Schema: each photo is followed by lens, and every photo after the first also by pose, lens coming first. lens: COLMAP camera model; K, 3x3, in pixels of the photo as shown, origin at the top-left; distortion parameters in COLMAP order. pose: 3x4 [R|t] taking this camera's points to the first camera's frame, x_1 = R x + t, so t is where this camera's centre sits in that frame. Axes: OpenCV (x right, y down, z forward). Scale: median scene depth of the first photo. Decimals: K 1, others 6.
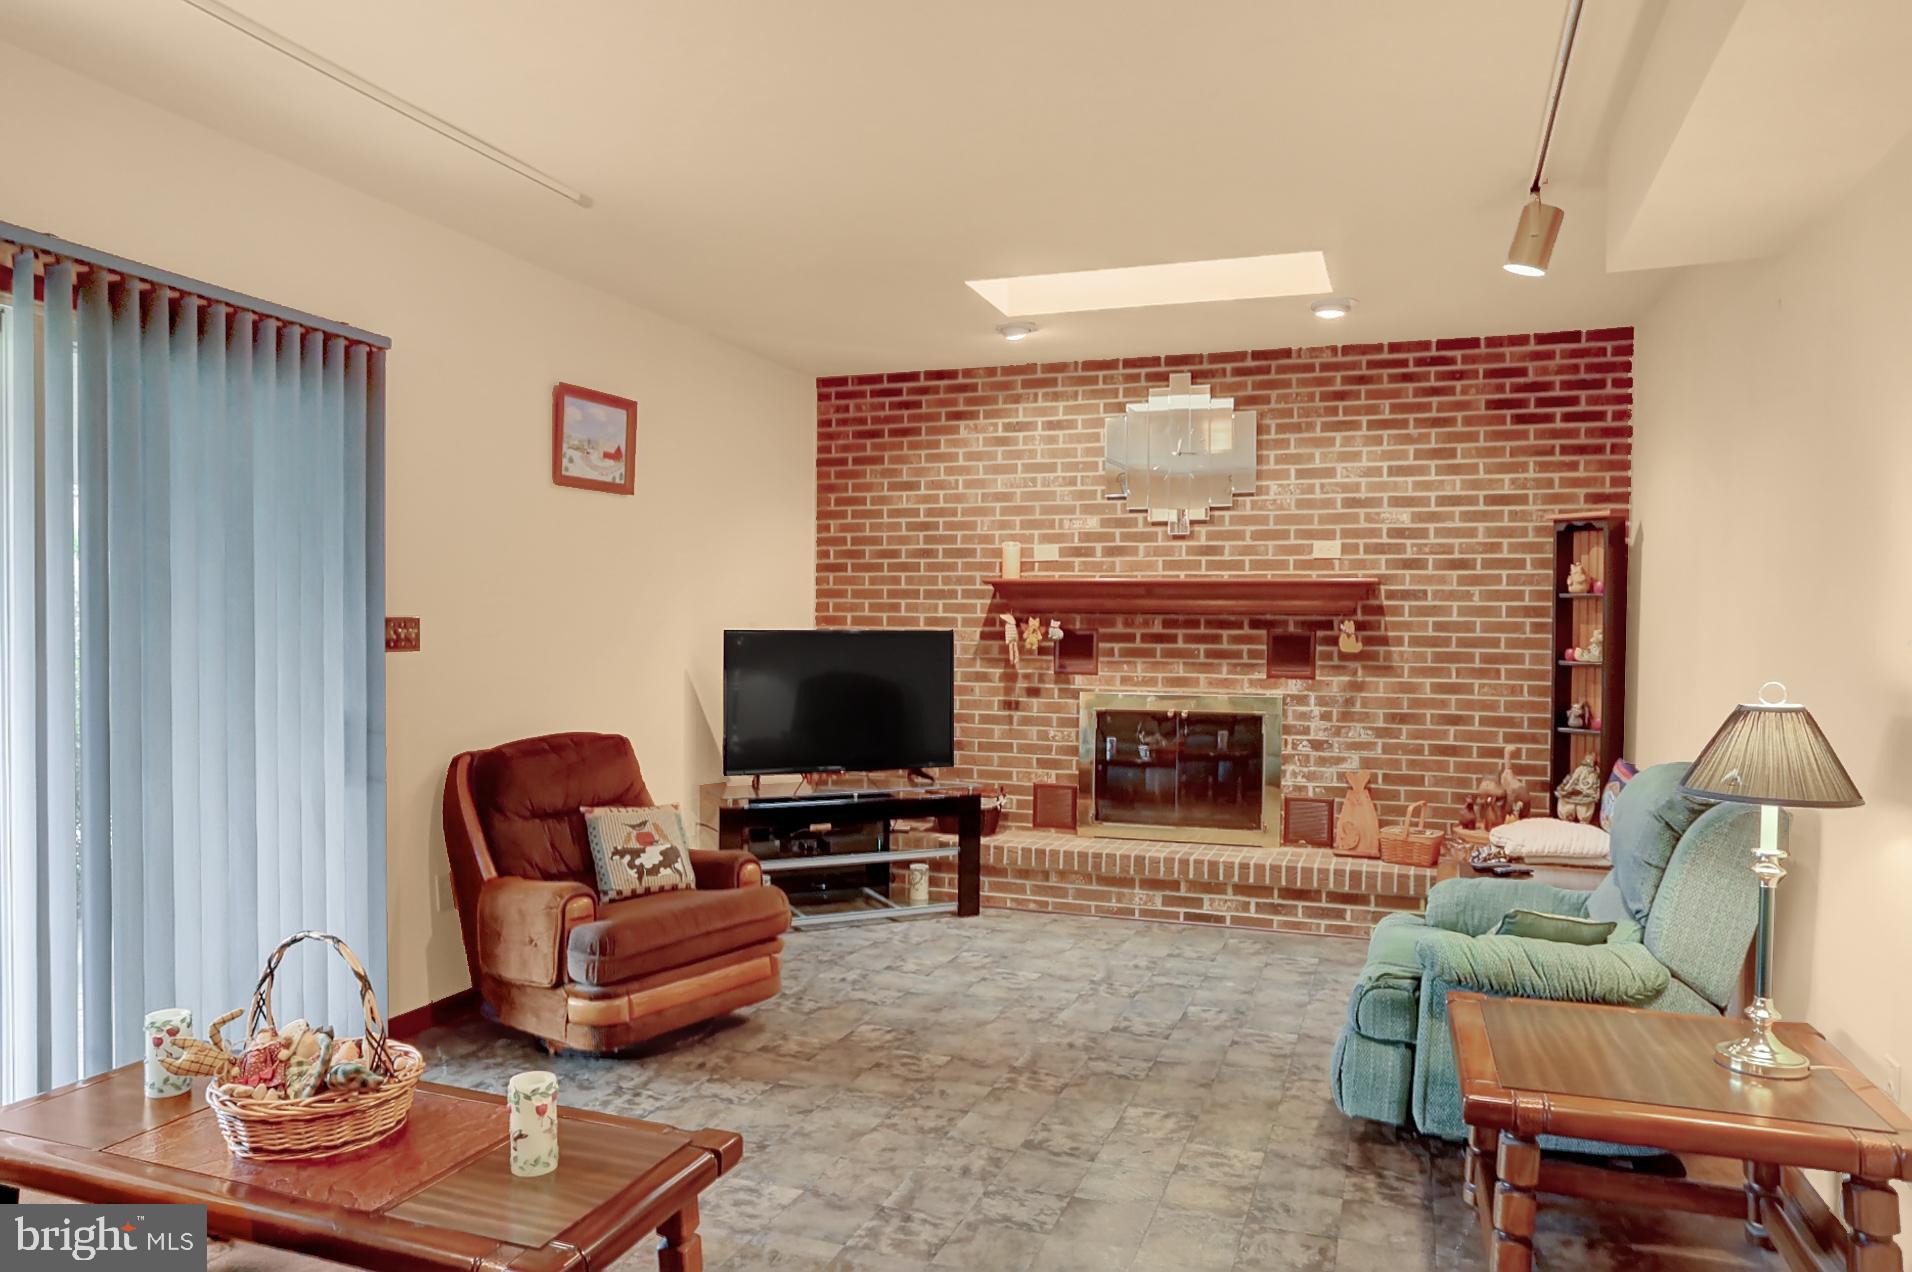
lens RADIAL K [[1207.2, 0, 953.7], [0, 1207.2, 673.4], [0, 0, 1]] dist [-0.059285, 0.046753]
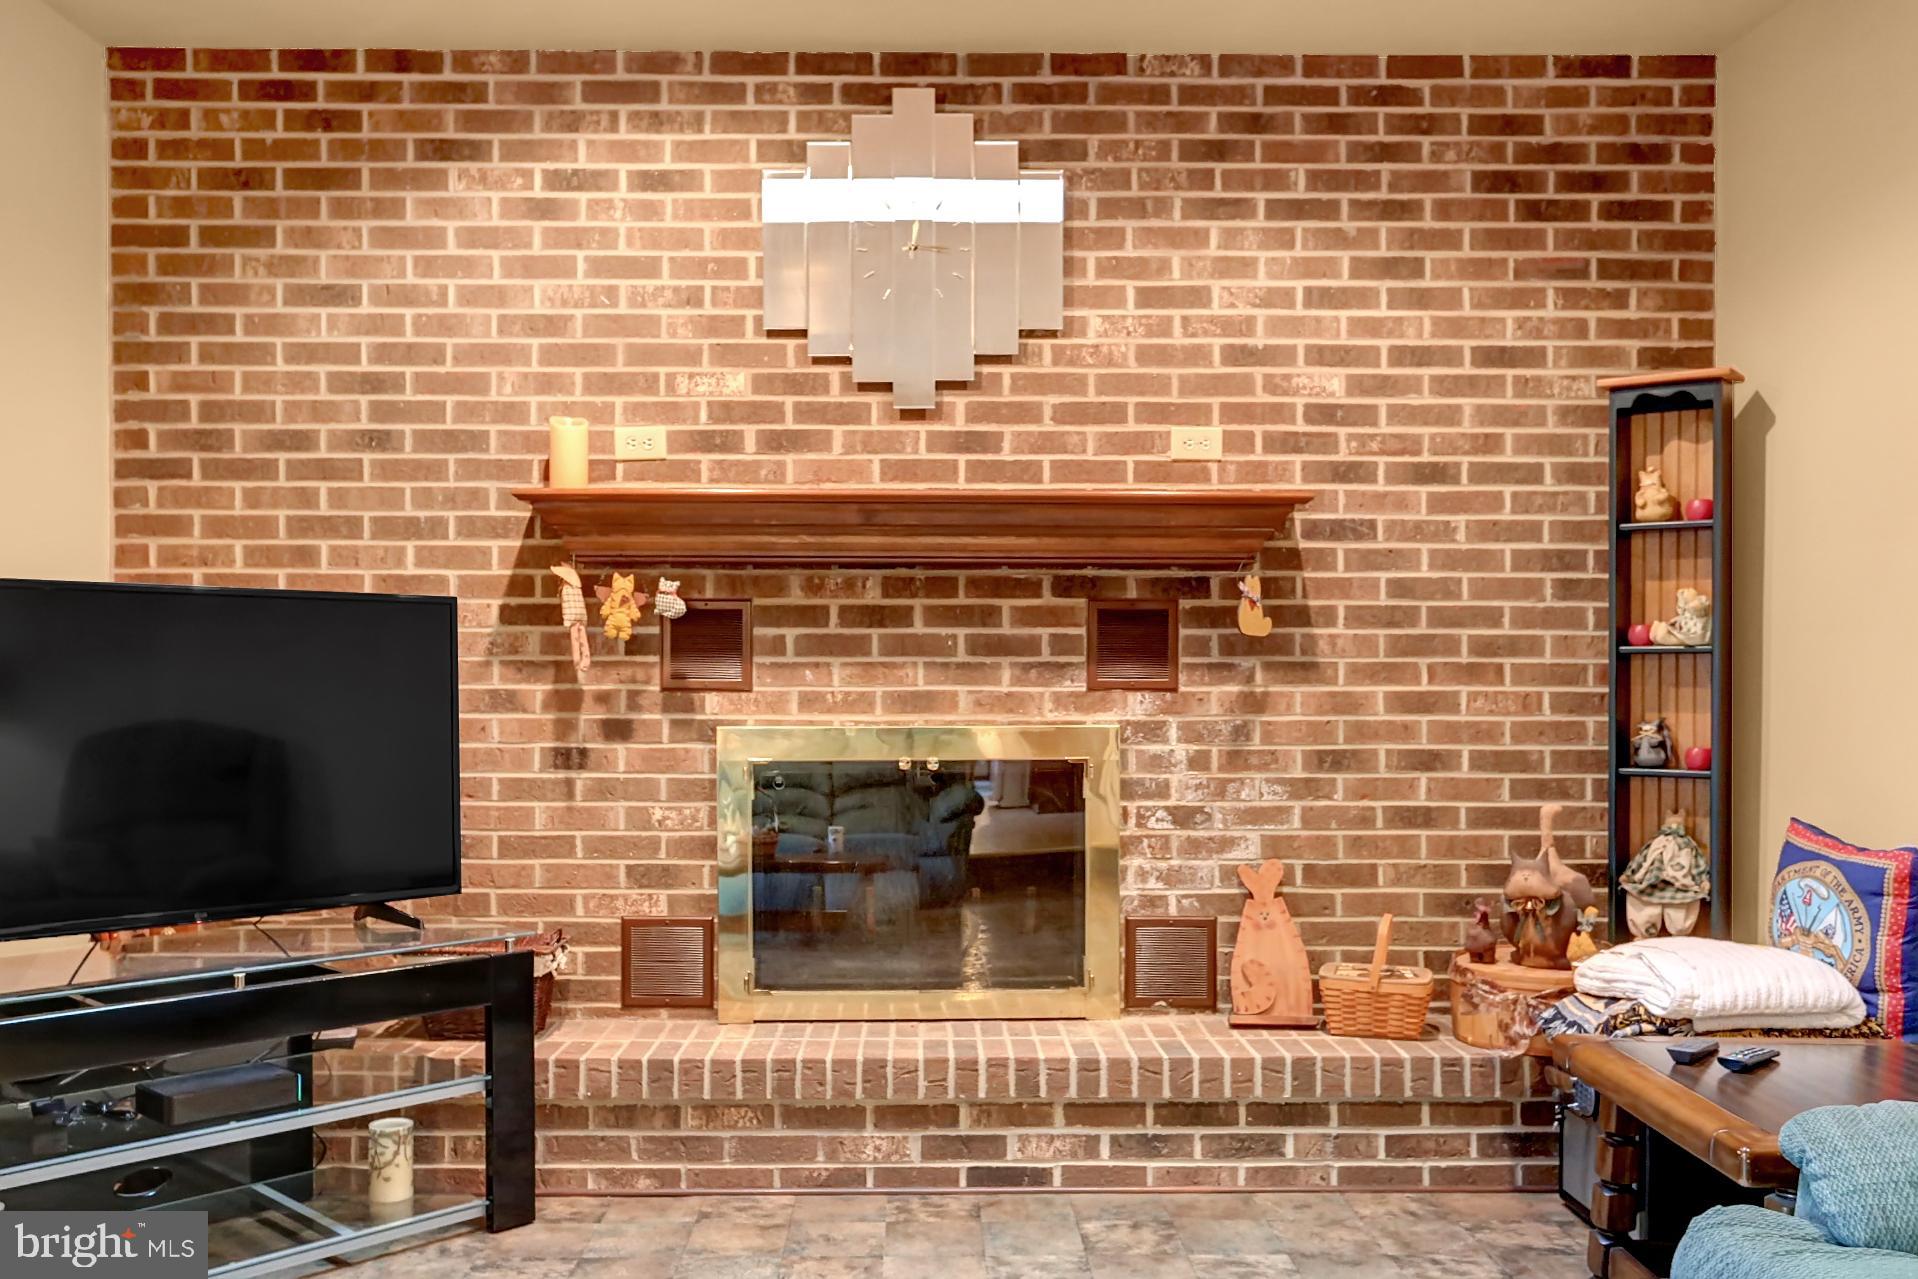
lens RADIAL K [[1699.5, 0, 953.4], [0, 1699.5, 715.8], [0, 0, 1]] dist [-0.027399, 0.066595]
pose [[0.937534, -0.016256, 0.347513, -0.048366], [0.020763, 0.999742, -0.009250, 0.020694], [-0.347273, 0.015888, 0.937629, 0.343444]]
